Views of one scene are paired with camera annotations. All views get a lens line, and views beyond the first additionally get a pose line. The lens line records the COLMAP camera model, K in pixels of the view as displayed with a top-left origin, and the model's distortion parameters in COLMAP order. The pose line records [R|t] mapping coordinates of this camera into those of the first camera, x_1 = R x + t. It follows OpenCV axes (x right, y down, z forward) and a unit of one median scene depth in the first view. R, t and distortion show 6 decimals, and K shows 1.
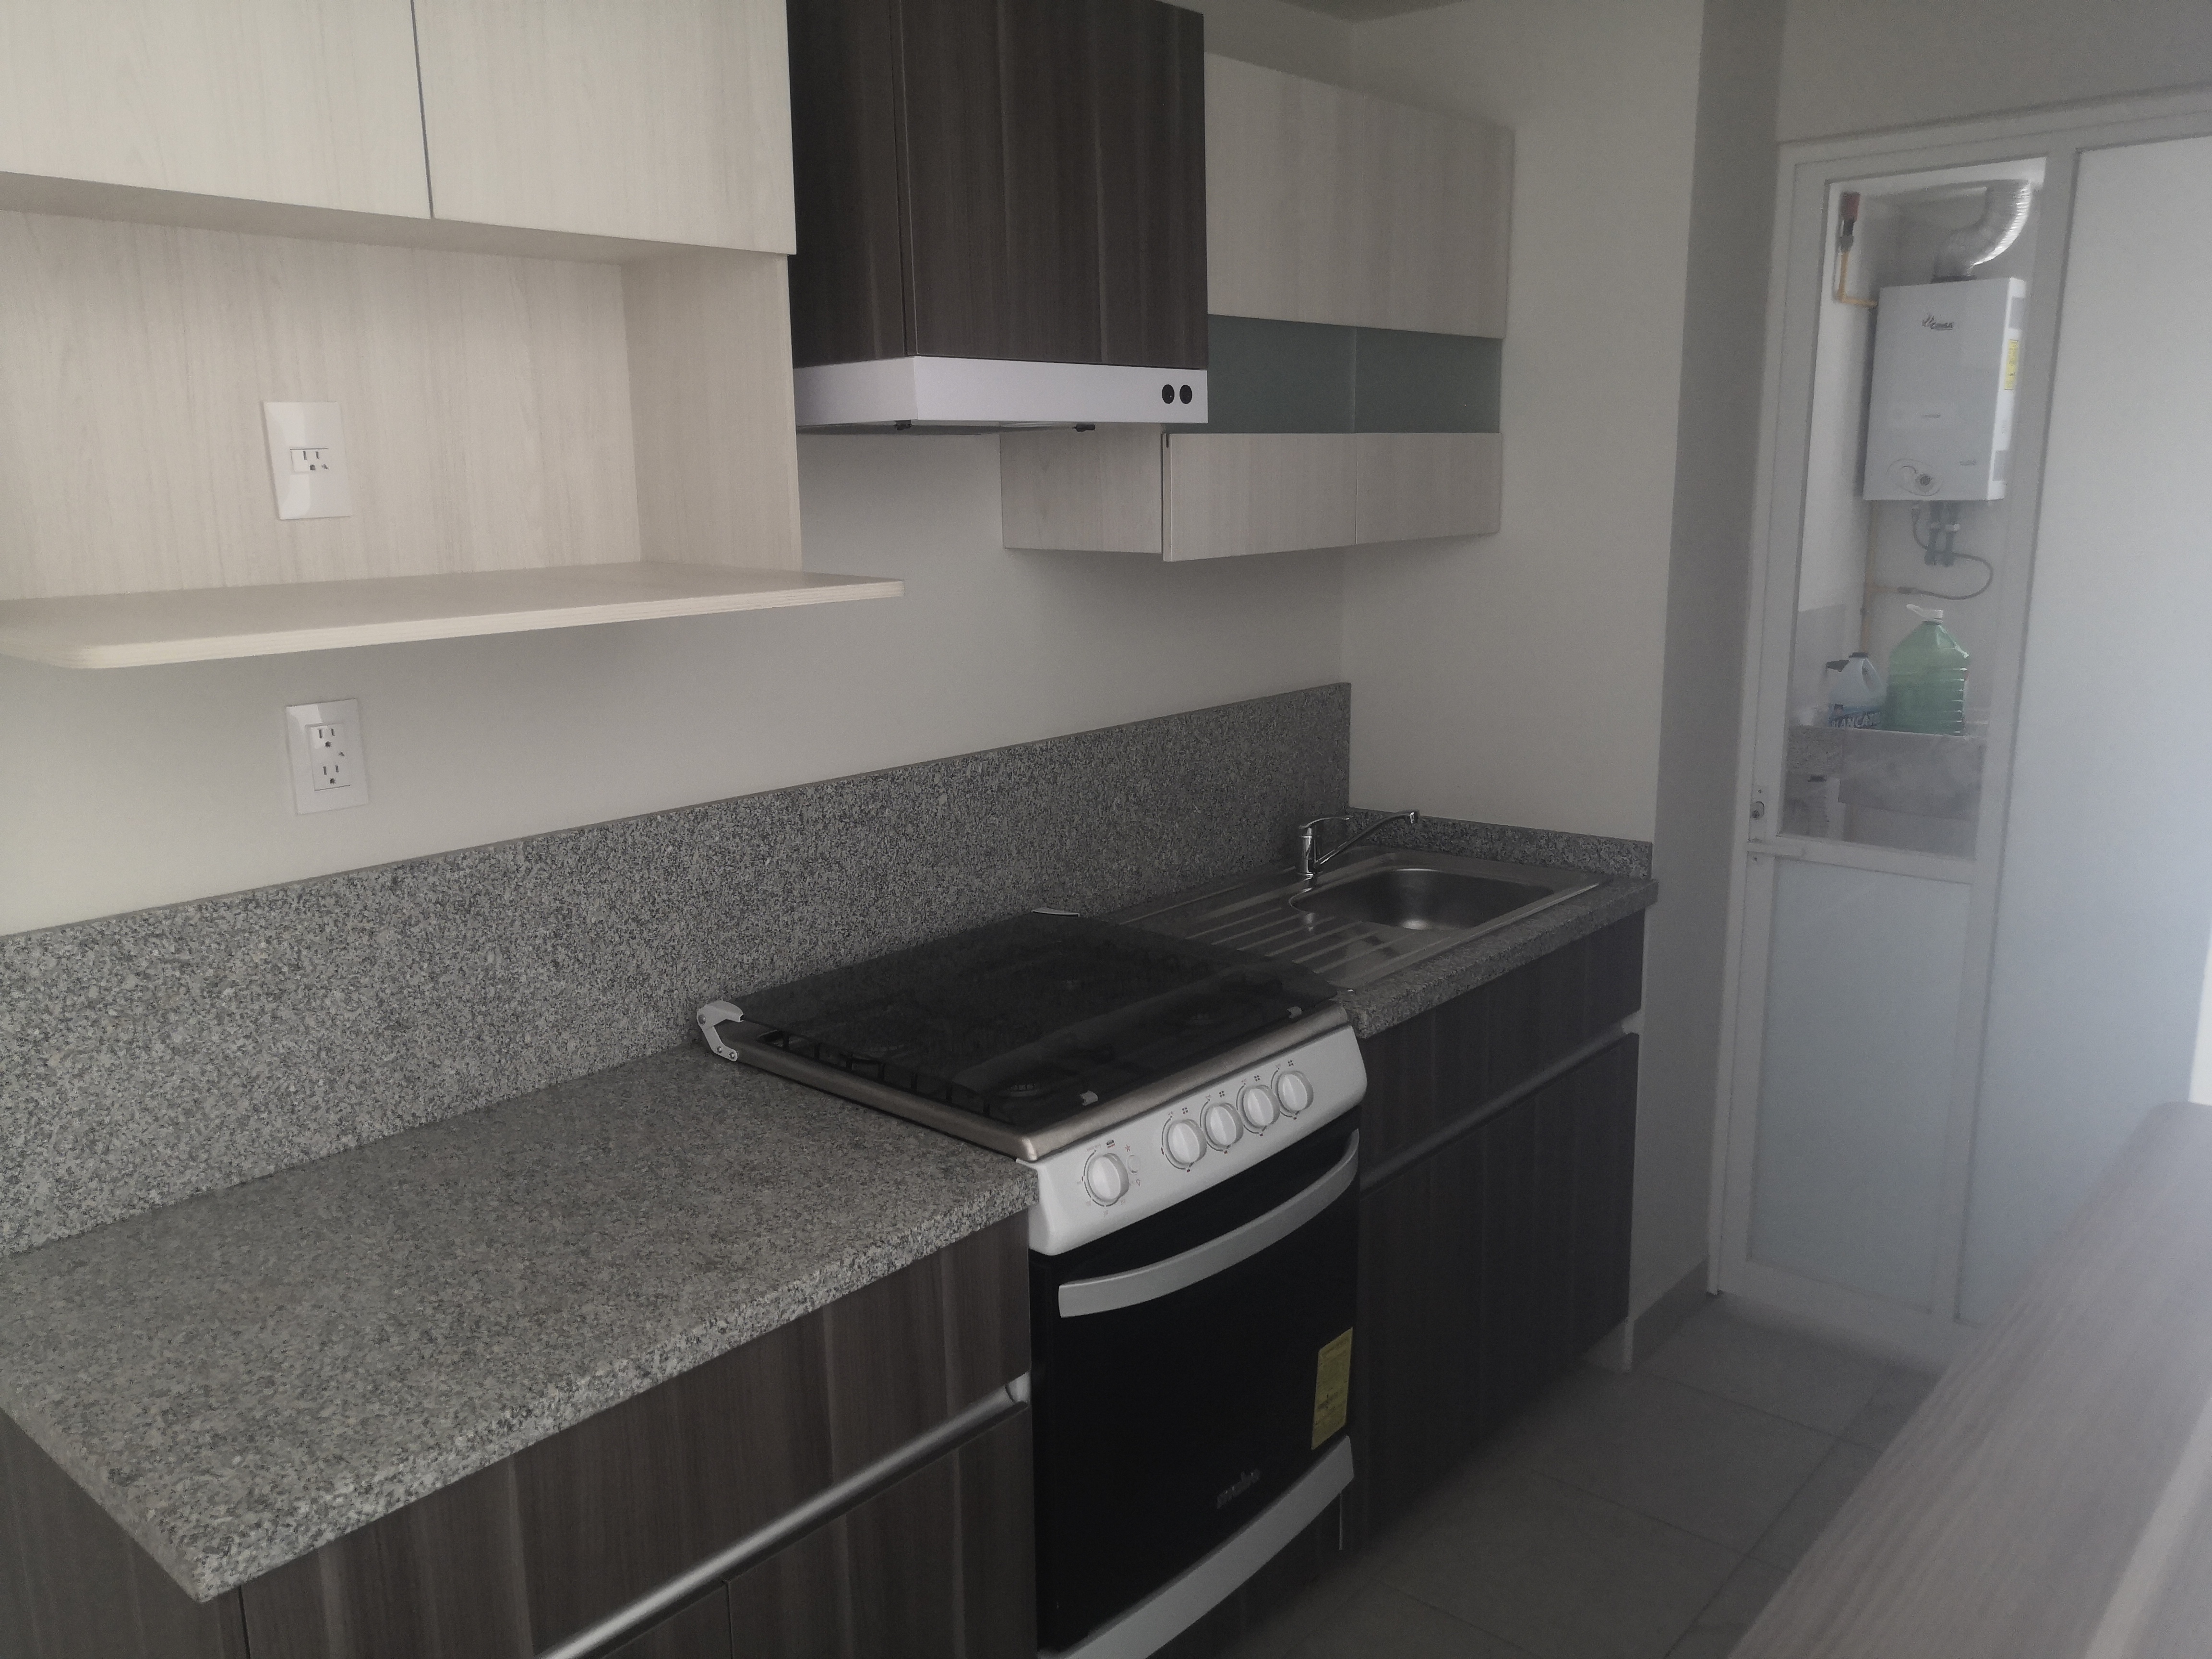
lens RADIAL K [[1724.8, 0, 1062.9], [0, 1724.8, 837.6], [0, 0, 1]] dist [-0.017706, 0.049263]
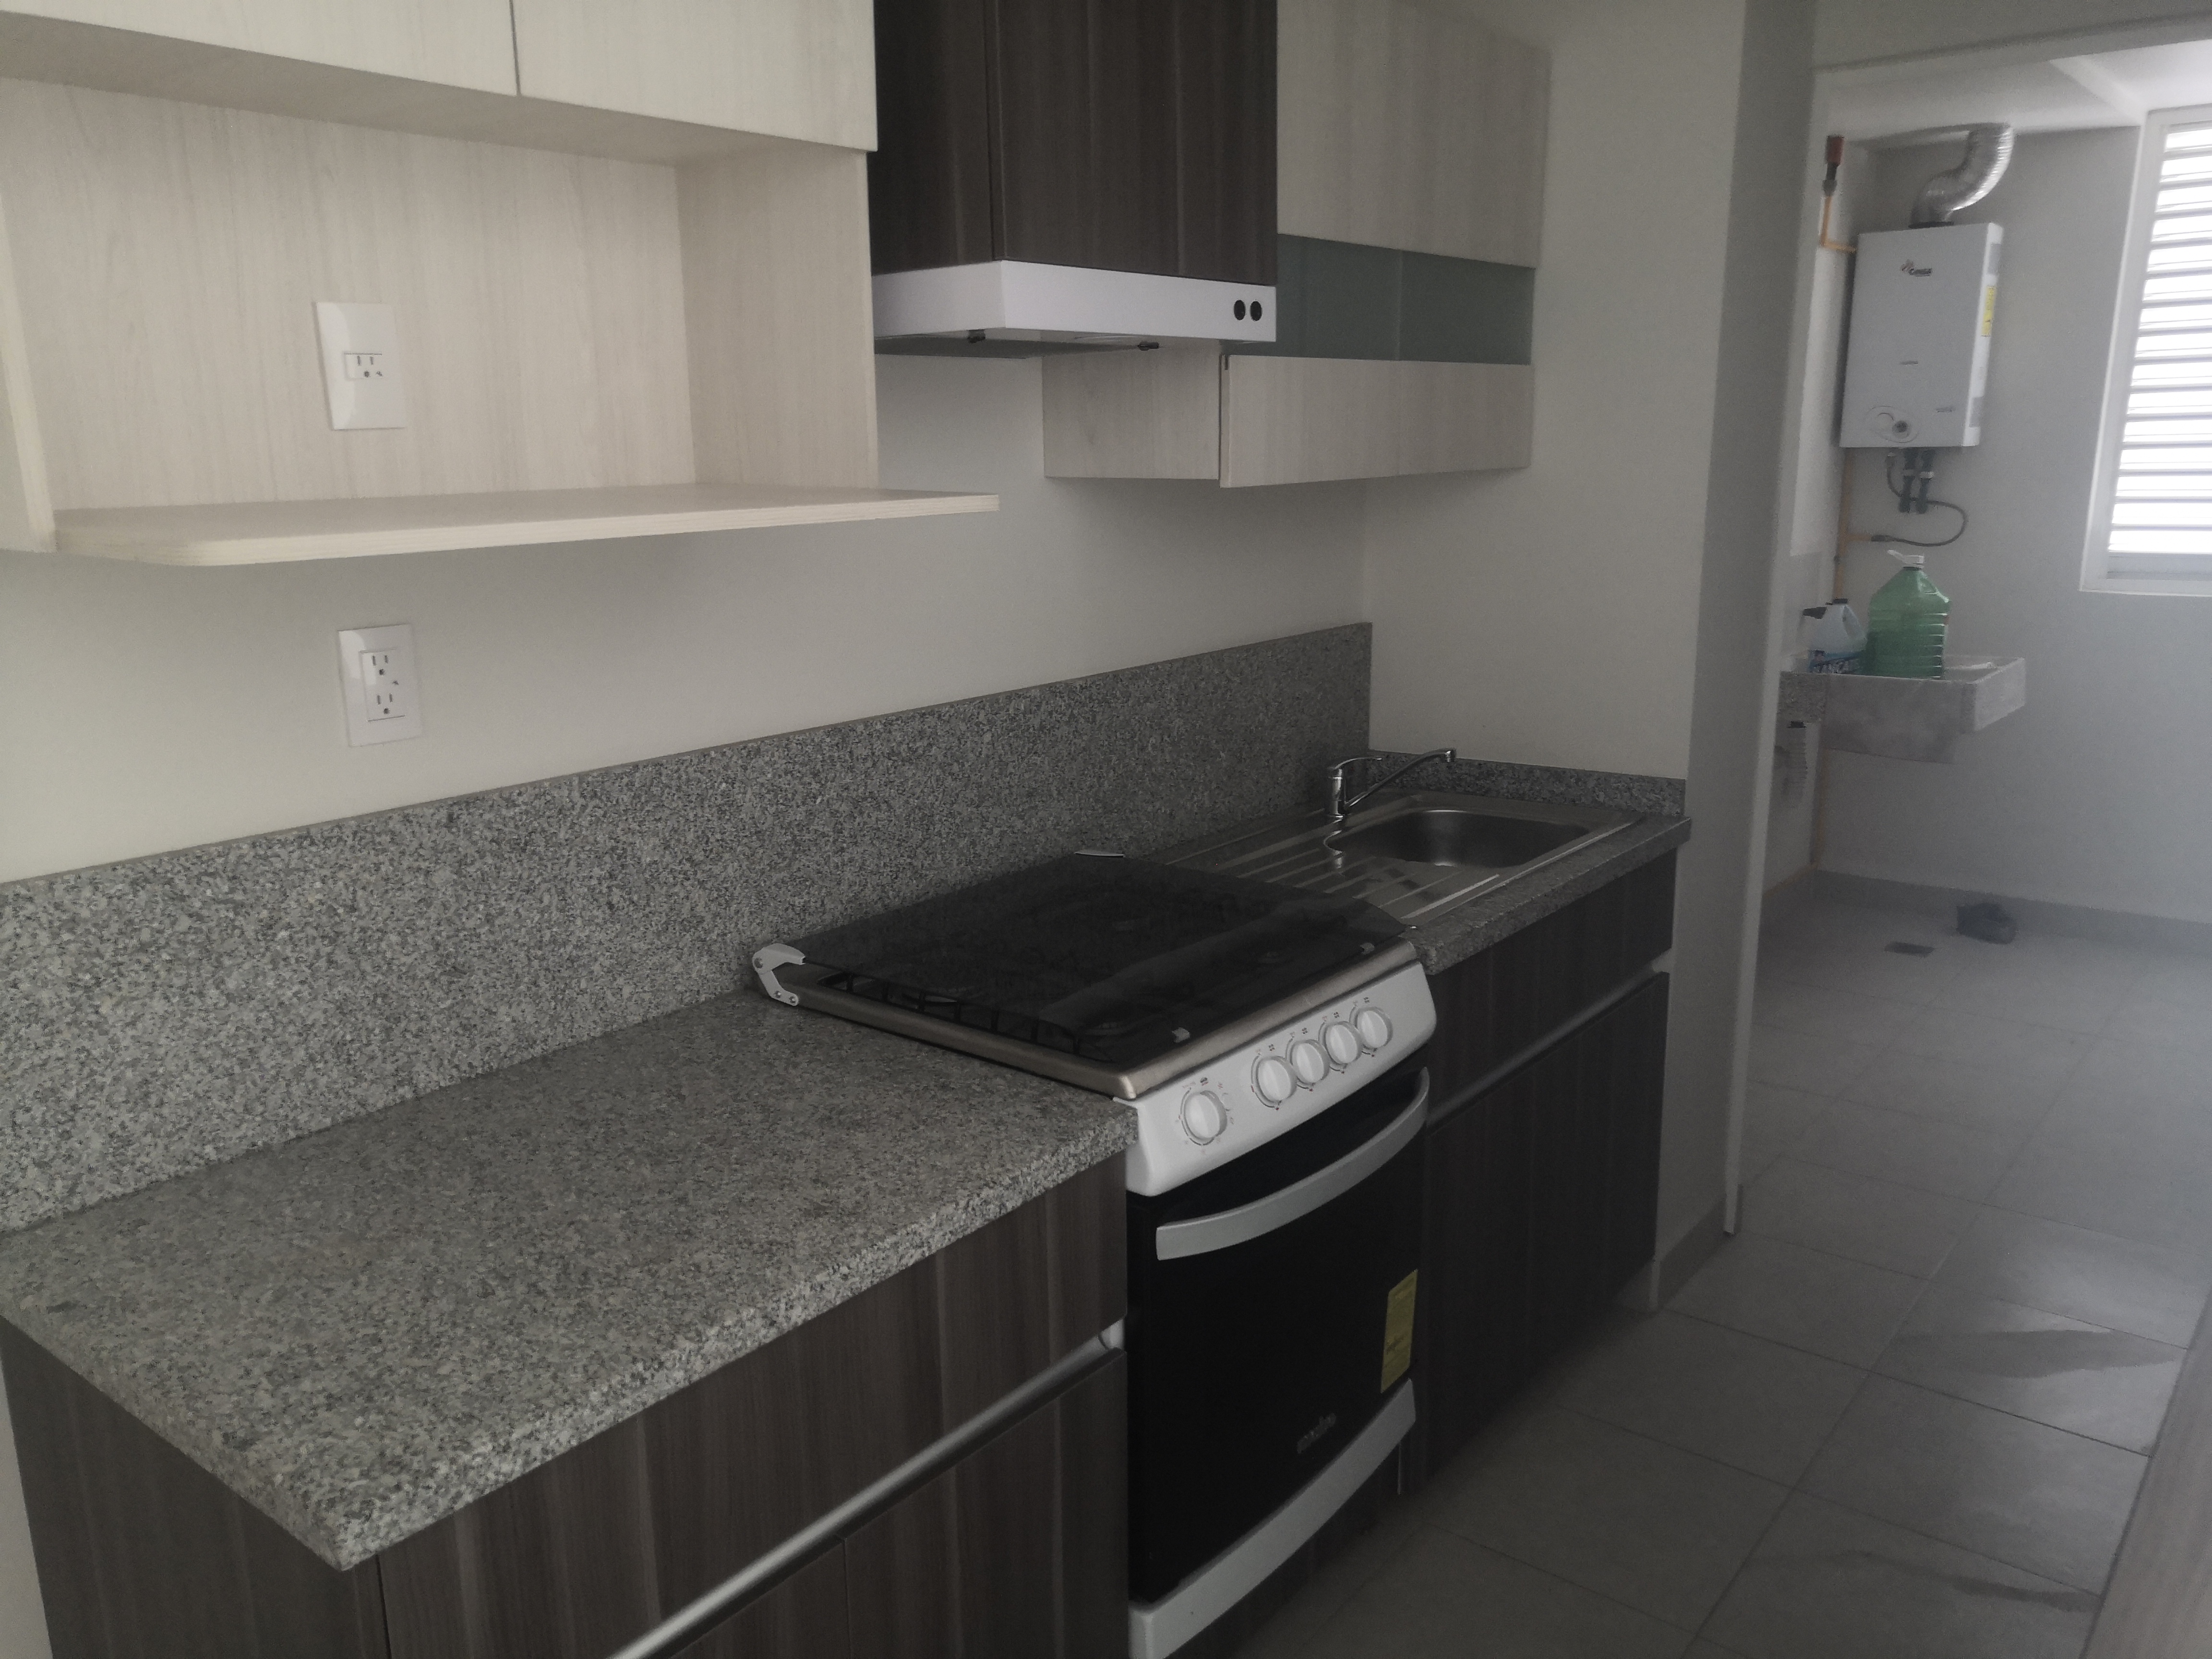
lens RADIAL K [[1719.5, 0, 1055.9], [0, 1719.5, 840.7], [0, 0, 1]] dist [-0.011957, 0.044528]
pose [[0.998841, -0.010098, 0.047055, -0.099547], [0.009168, 0.999759, 0.019947, 0.021904], [-0.047245, -0.019493, 0.998693, 0.040222]]
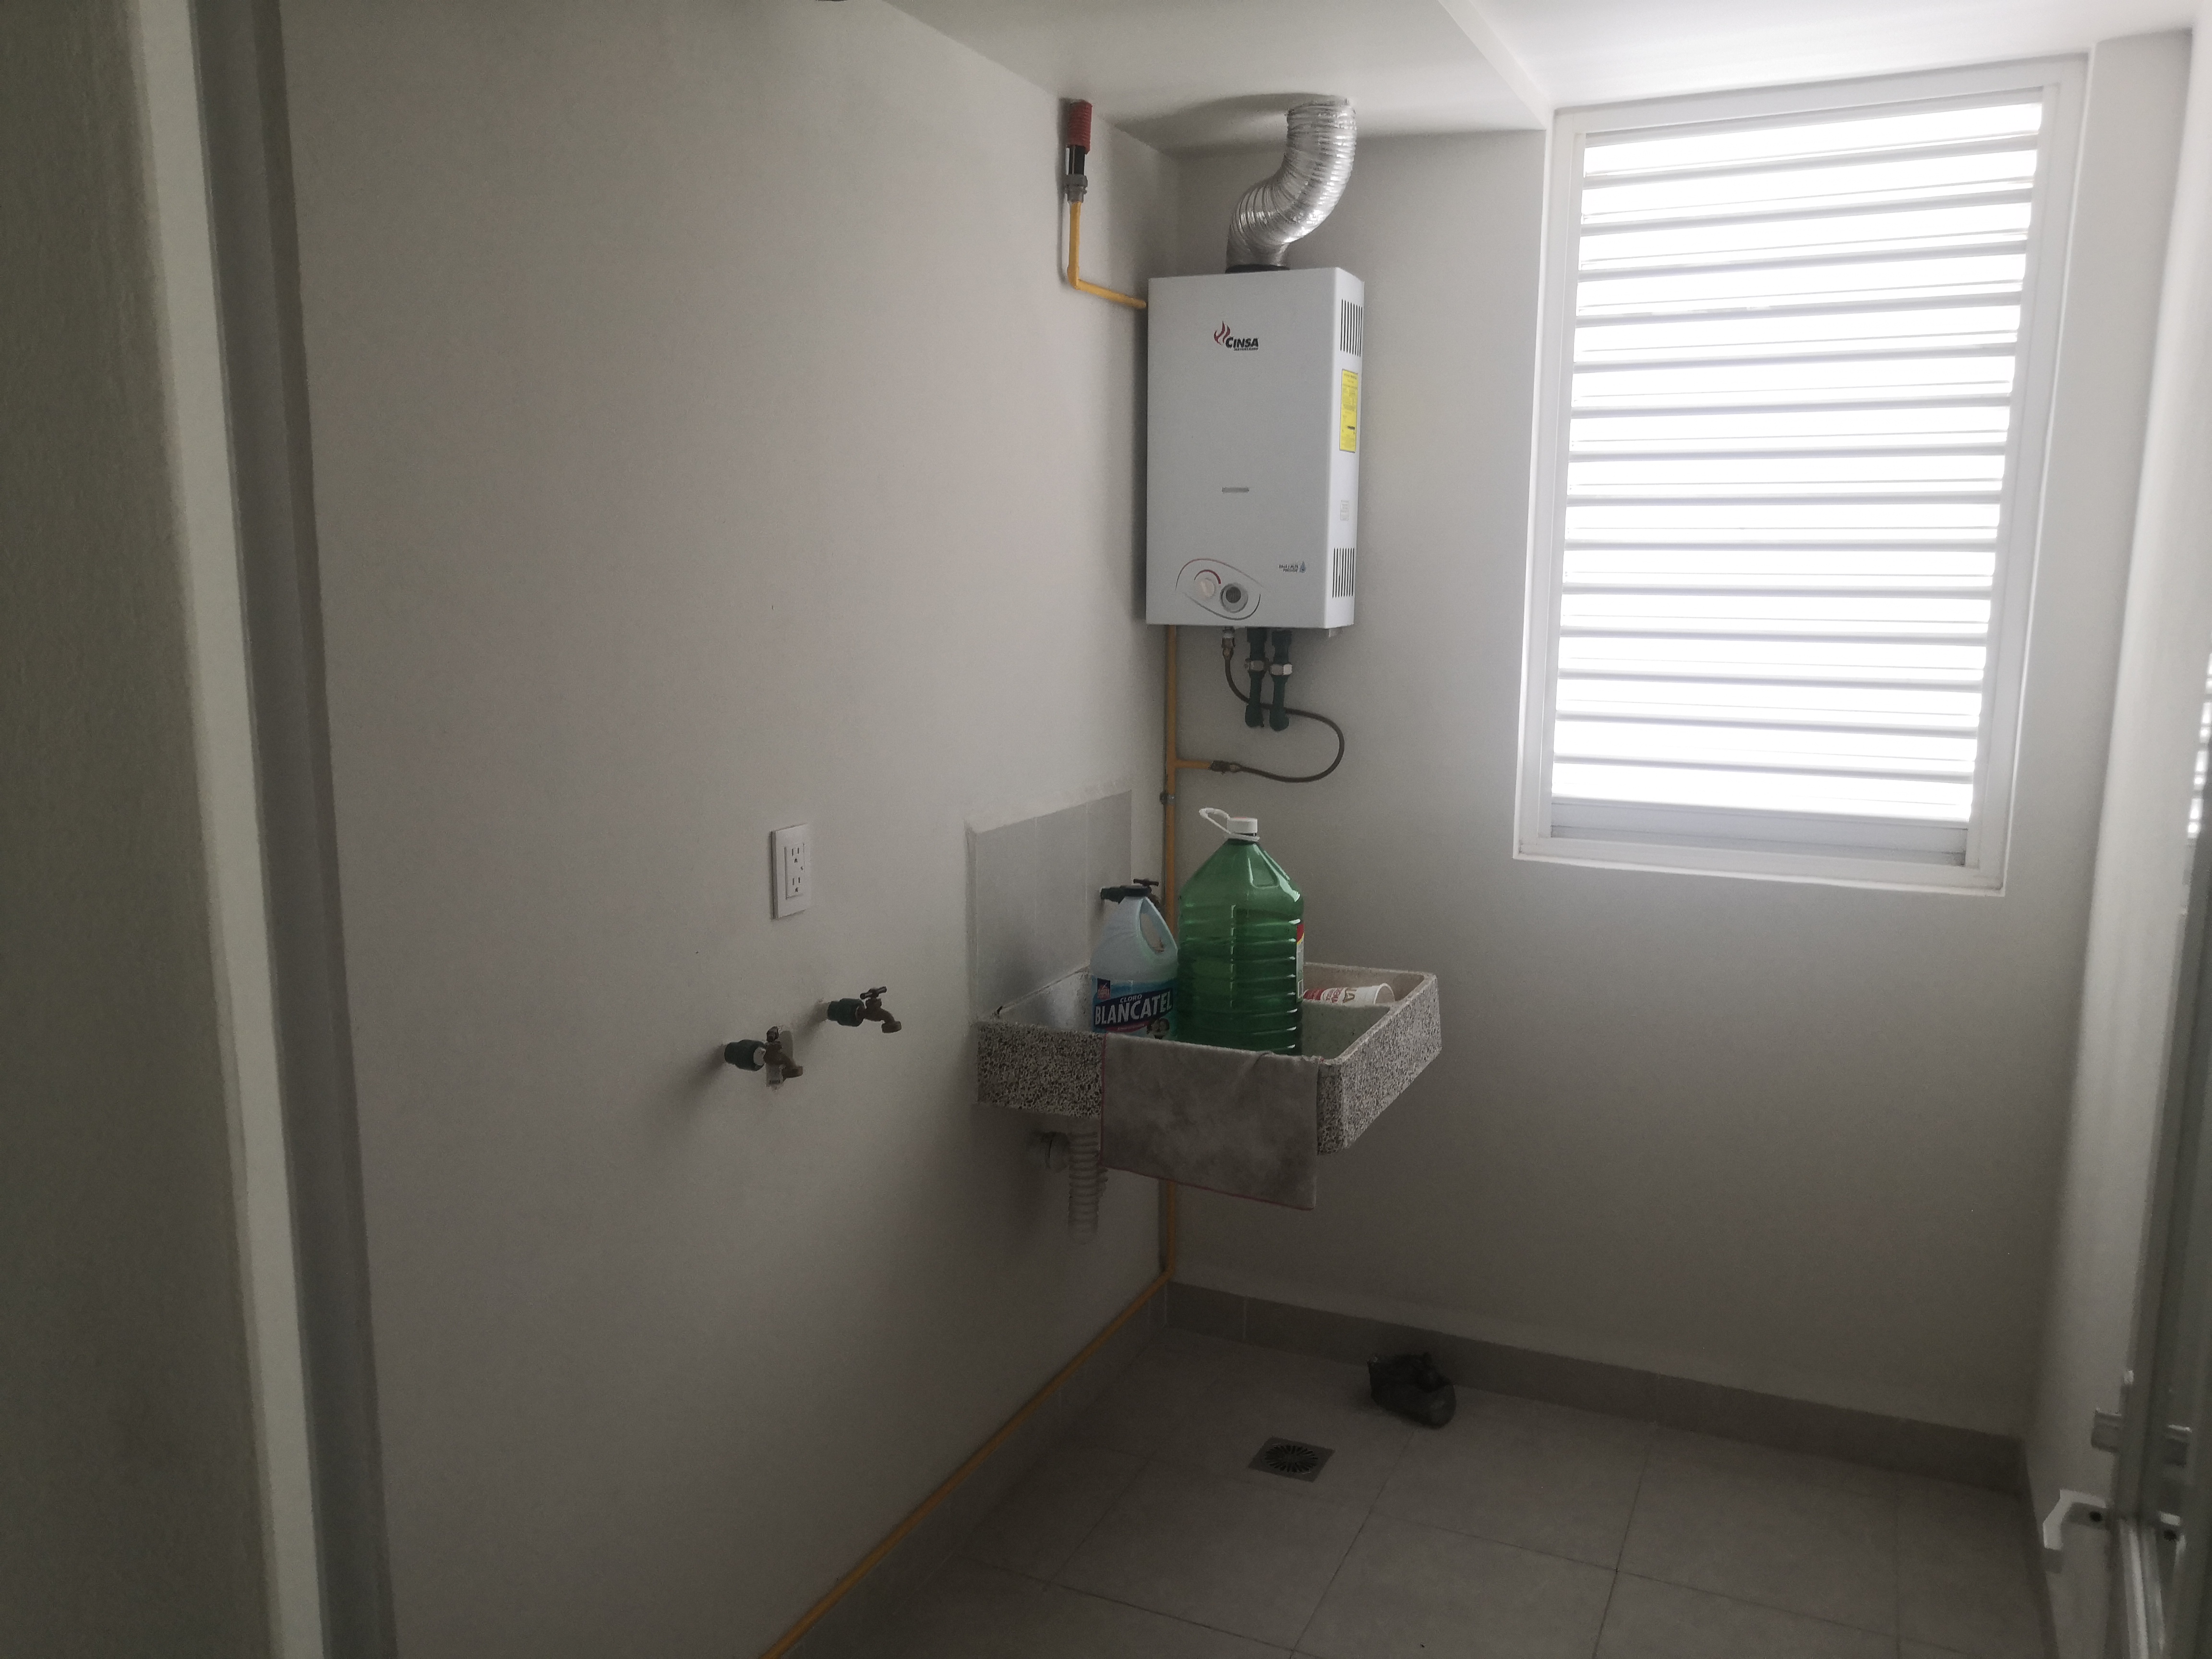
lens RADIAL K [[1724.8, 0, 1062.9], [0, 1724.8, 837.6], [0, 0, 1]] dist [-0.017706, 0.049263]
pose [[0.959248, -0.025834, 0.281383, 0.637695], [0.039177, 0.998353, -0.041899, -0.233167], [-0.279837, 0.051216, 0.958680, 1.036763]]
